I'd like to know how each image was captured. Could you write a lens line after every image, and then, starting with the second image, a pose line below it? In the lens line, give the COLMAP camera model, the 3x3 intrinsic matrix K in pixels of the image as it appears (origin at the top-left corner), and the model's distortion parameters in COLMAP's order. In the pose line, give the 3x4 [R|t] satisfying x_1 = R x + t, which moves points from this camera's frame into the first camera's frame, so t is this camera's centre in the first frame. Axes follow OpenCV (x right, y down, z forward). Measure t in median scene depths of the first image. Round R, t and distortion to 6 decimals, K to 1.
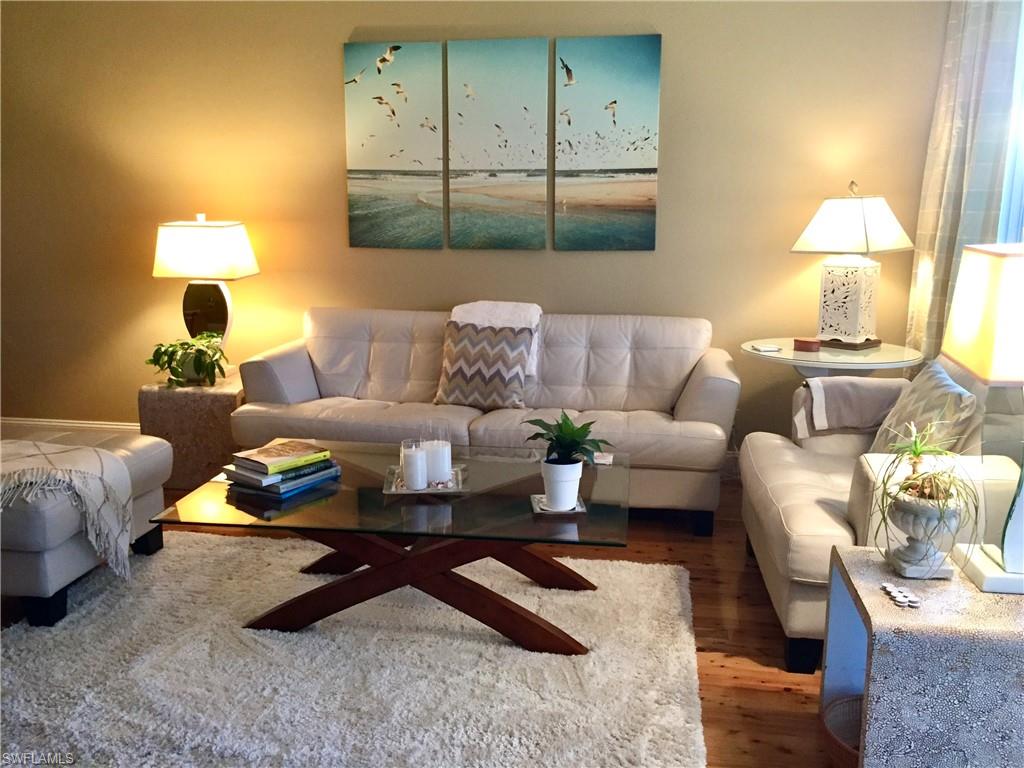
lens RADIAL K [[893.0, 0, 512.0], [0, 893.0, 384.0], [0, 0, 1]] dist [0.040548, 0.000559]
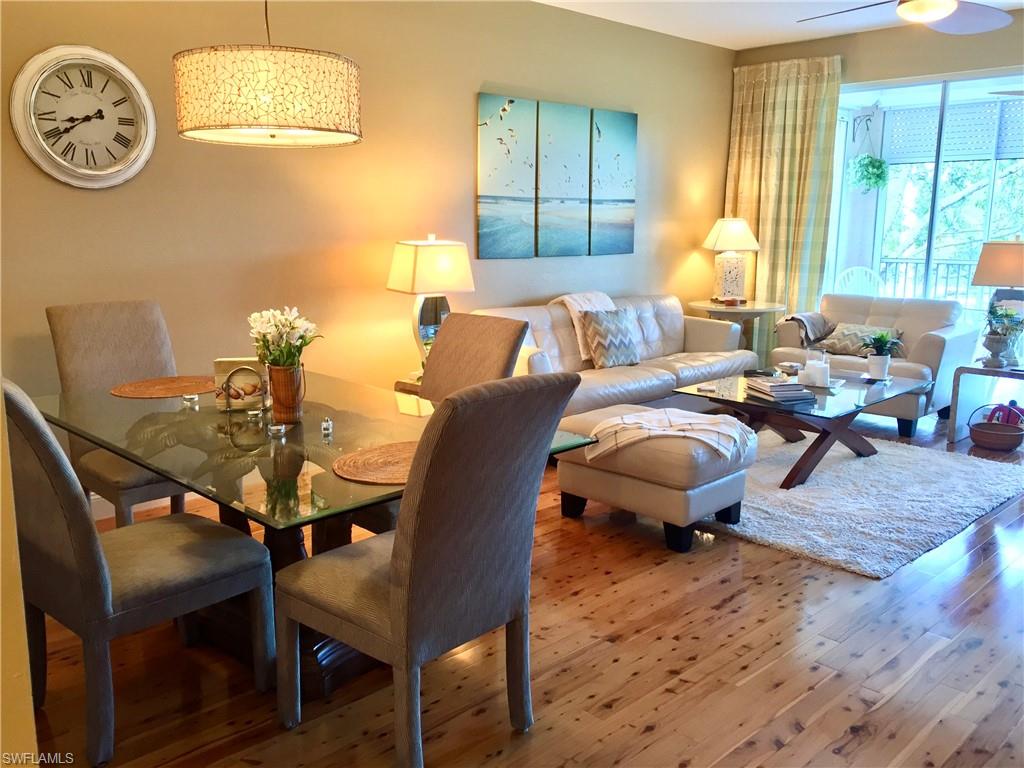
lens RADIAL K [[893.0, 0, 512.0], [0, 893.0, 384.0], [0, 0, 1]] dist [0.040548, 0.000559]
pose [[0.584464, -0.148599, 0.797697, -1.188573], [0.153390, 0.985596, 0.071216, -0.068527], [-0.796790, 0.080736, 0.598839, 0.266616]]
